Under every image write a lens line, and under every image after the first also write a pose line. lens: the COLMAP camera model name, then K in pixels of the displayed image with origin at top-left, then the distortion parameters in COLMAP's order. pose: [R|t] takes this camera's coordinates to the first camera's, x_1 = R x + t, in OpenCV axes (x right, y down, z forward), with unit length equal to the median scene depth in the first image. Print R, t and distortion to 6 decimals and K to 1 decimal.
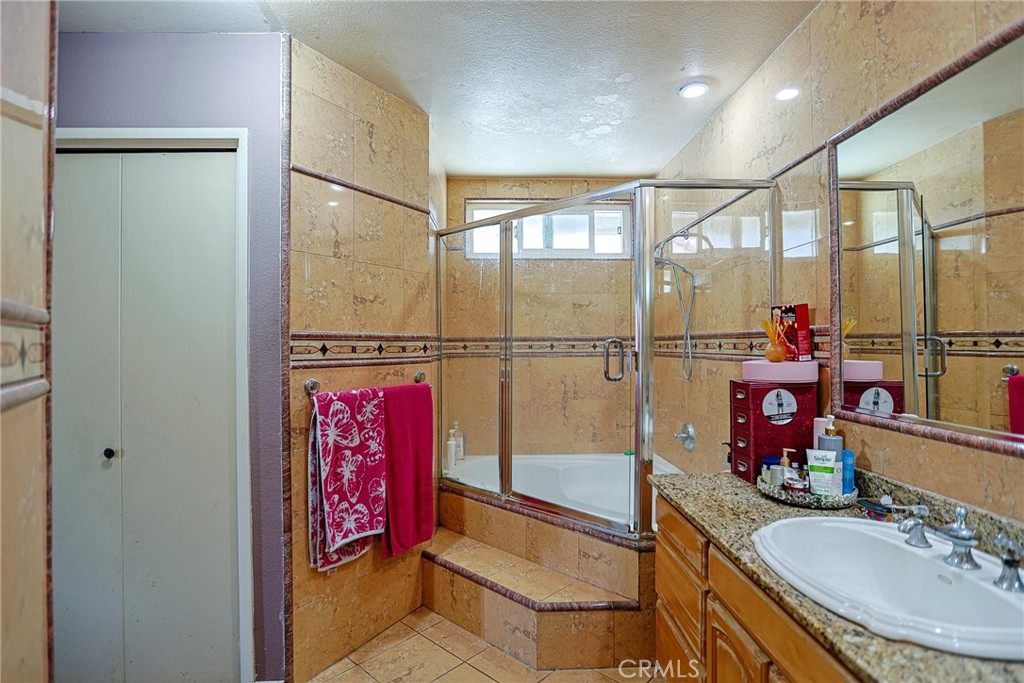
lens RADIAL K [[500.1, 0, 517.2], [0, 500.1, 337.2], [0, 0, 1]] dist [-0.037938, 0.001611]
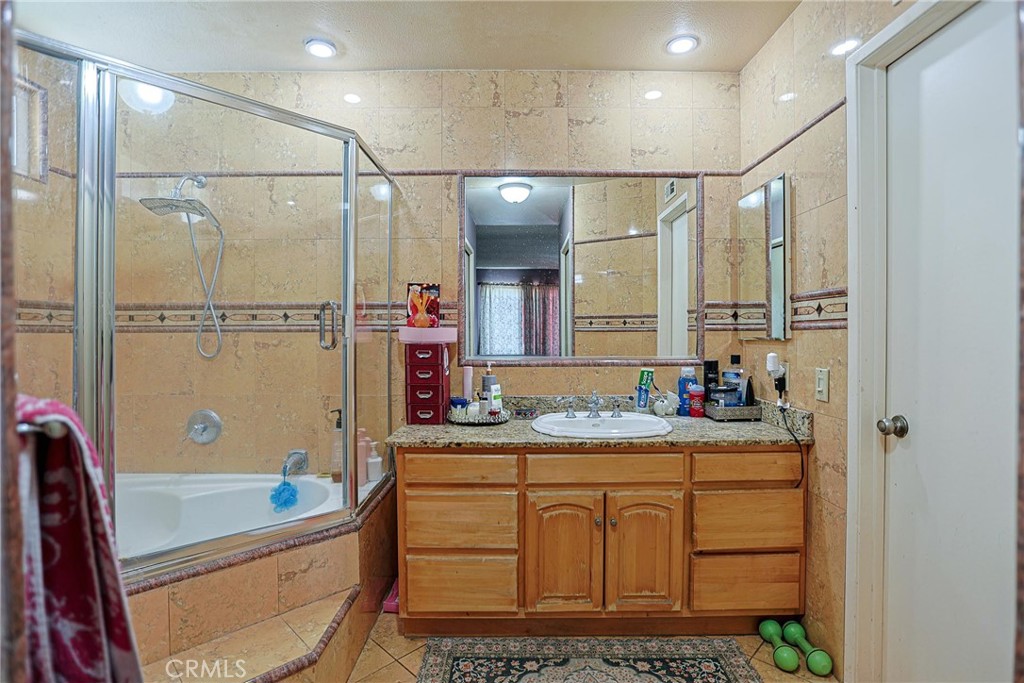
lens RADIAL K [[500.1, 0, 517.2], [0, 500.1, 337.2], [0, 0, 1]] dist [-0.037938, 0.001611]
pose [[0.032880, -0.045323, 0.998431, -0.720061], [-0.013584, 0.998859, 0.045790, 0.011763], [-0.999367, -0.015068, 0.032226, 0.696136]]
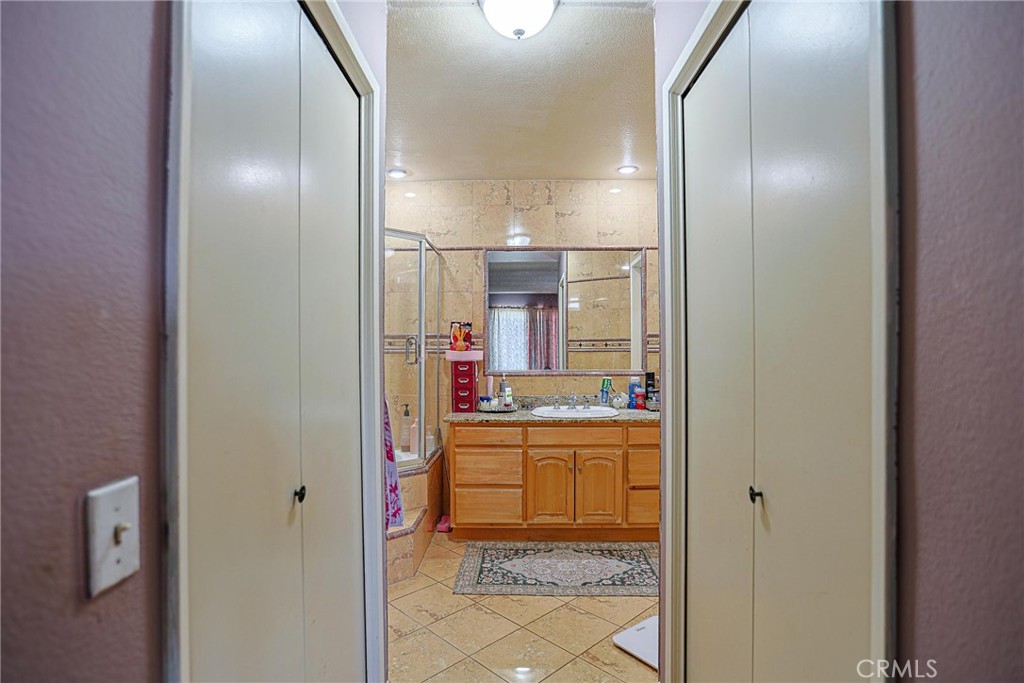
lens RADIAL K [[513.5, 0, 512.0], [0, 513.5, 341.5], [0, 0, 1]] dist [-0.061022, 0.021230]
pose [[0.055390, -0.019494, 0.998274, -1.435727], [-0.012061, 0.999723, 0.020191, -0.029472], [-0.998392, -0.013159, 0.055140, 0.667904]]
